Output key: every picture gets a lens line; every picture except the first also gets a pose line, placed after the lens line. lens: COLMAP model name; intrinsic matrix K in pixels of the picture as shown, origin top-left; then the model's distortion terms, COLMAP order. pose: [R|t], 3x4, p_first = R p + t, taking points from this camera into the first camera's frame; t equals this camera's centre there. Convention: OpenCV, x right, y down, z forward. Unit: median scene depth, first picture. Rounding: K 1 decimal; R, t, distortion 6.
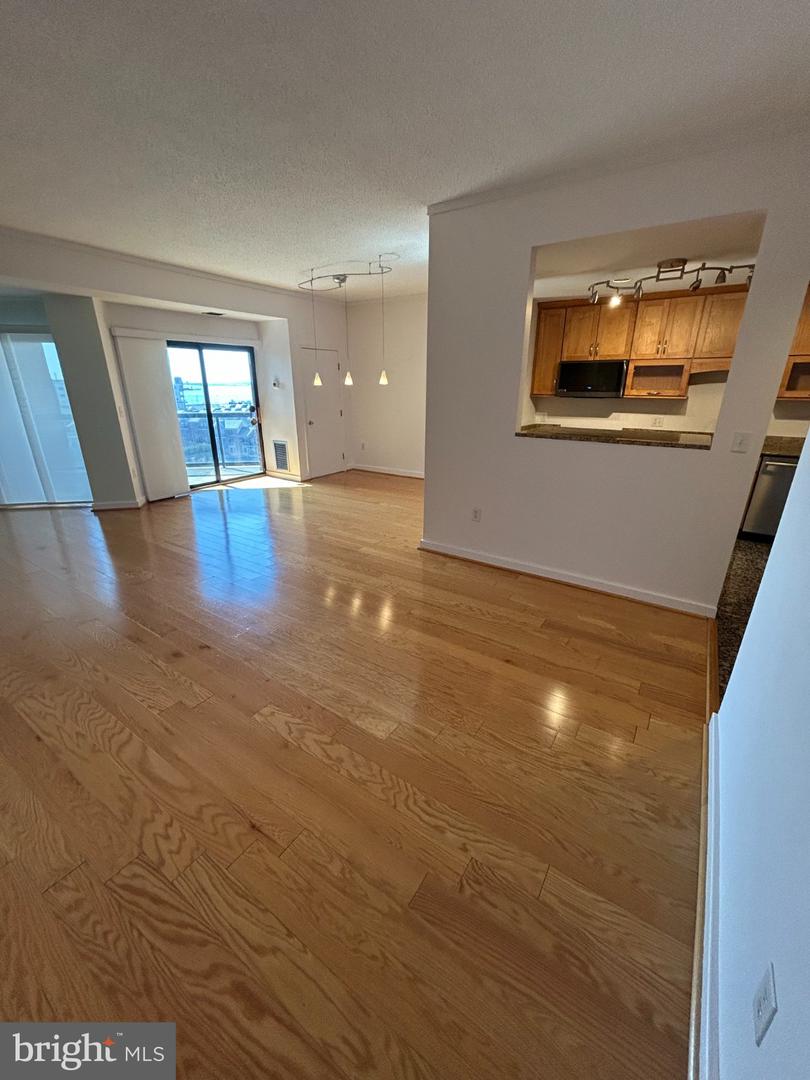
lens RADIAL K [[436.8, 0, 402.6], [0, 436.8, 542.8], [0, 0, 1]] dist [0.001191, 0.000118]
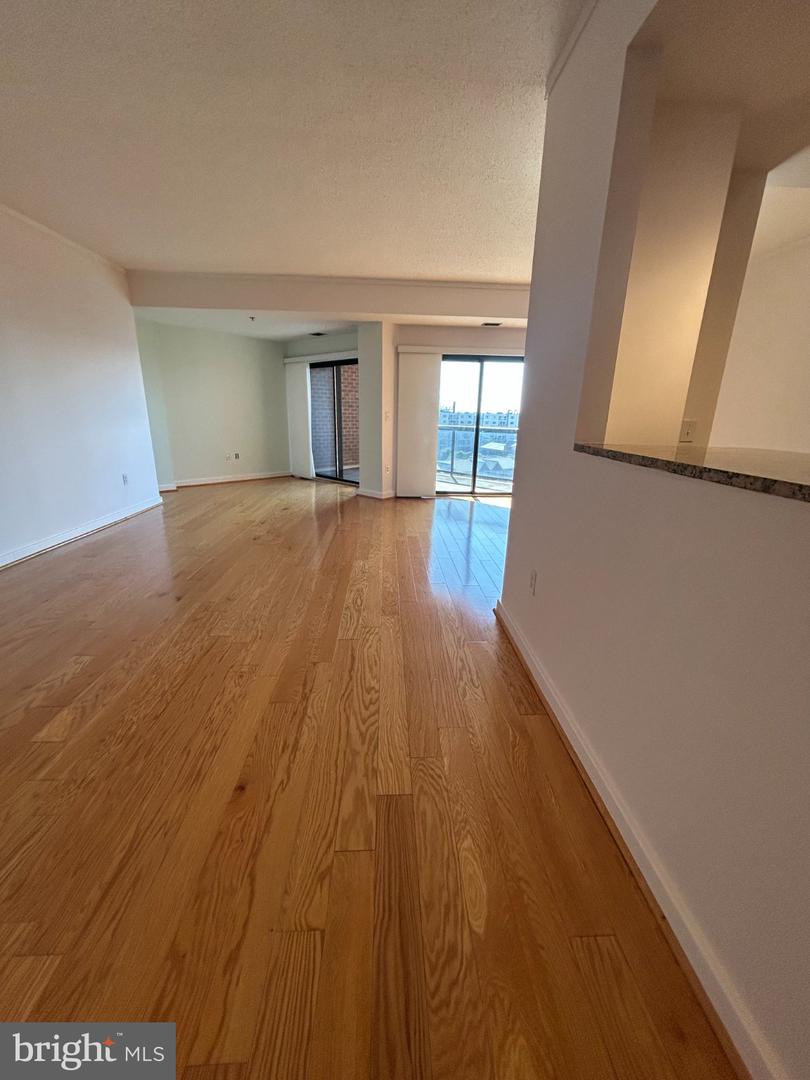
lens RADIAL K [[436.8, 0, 402.6], [0, 436.8, 542.8], [0, 0, 1]] dist [0.001191, 0.000118]
pose [[0.591036, 0.245035, -0.768528, 0.341016], [-0.295355, 0.952321, 0.076492, -0.074129], [0.750628, 0.181778, 0.635228, 0.326494]]
